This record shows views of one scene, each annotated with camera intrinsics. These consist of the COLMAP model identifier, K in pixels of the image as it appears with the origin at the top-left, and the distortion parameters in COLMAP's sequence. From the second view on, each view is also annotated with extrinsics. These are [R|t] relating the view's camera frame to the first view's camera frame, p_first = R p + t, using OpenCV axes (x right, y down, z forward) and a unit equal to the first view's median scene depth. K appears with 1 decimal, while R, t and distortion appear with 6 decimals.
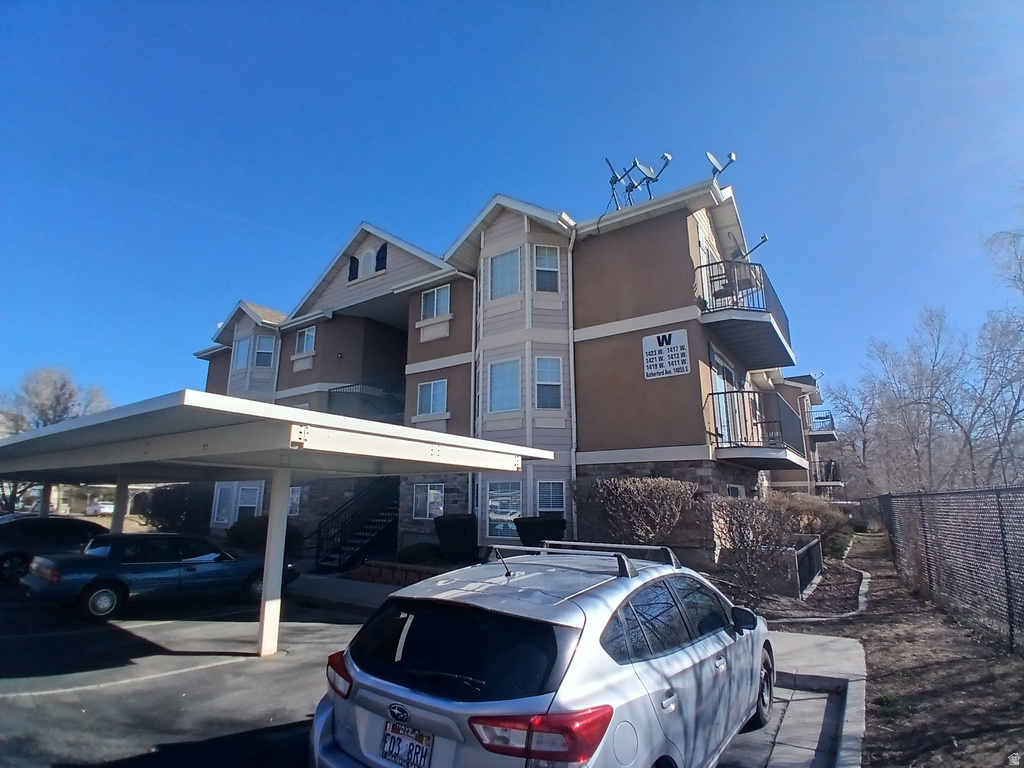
lens RADIAL K [[525.1, 0, 513.8], [0, 525.1, 377.7], [0, 0, 1]] dist [0.035744, -0.070912]
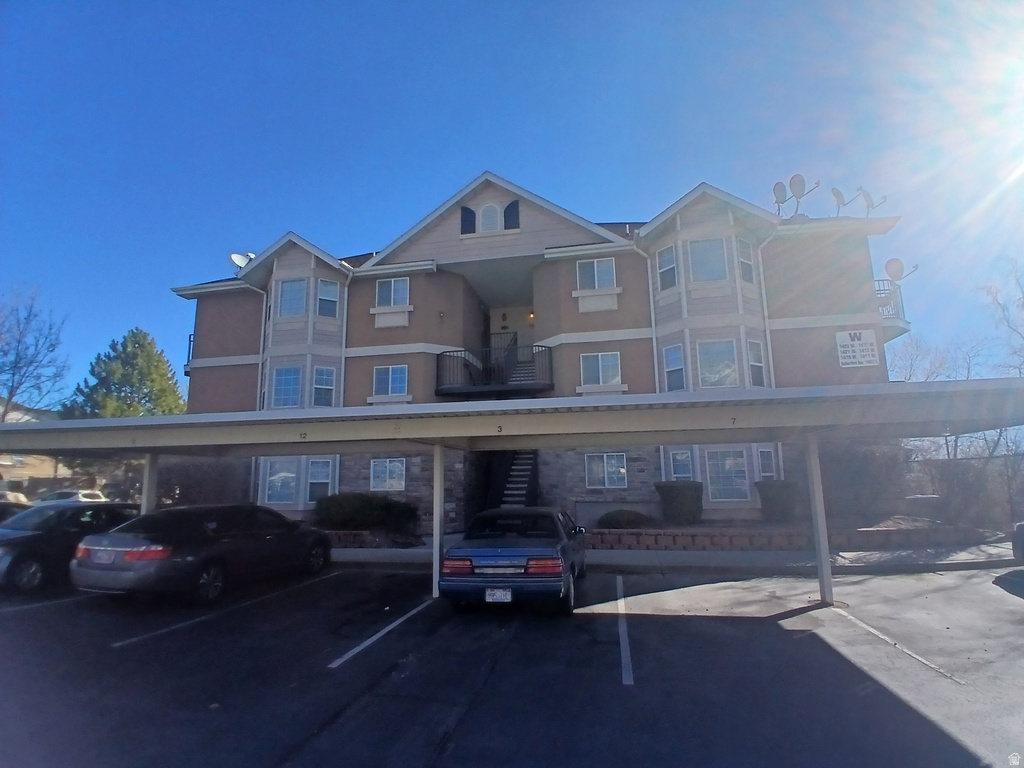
lens RADIAL K [[525.1, 0, 513.8], [0, 525.1, 377.7], [0, 0, 1]] dist [0.035744, -0.070912]
pose [[0.907993, 0.052702, 0.415658, -0.722631], [-0.074254, 0.996595, 0.035848, 0.030555], [-0.412353, -0.063414, 0.908814, 0.149411]]
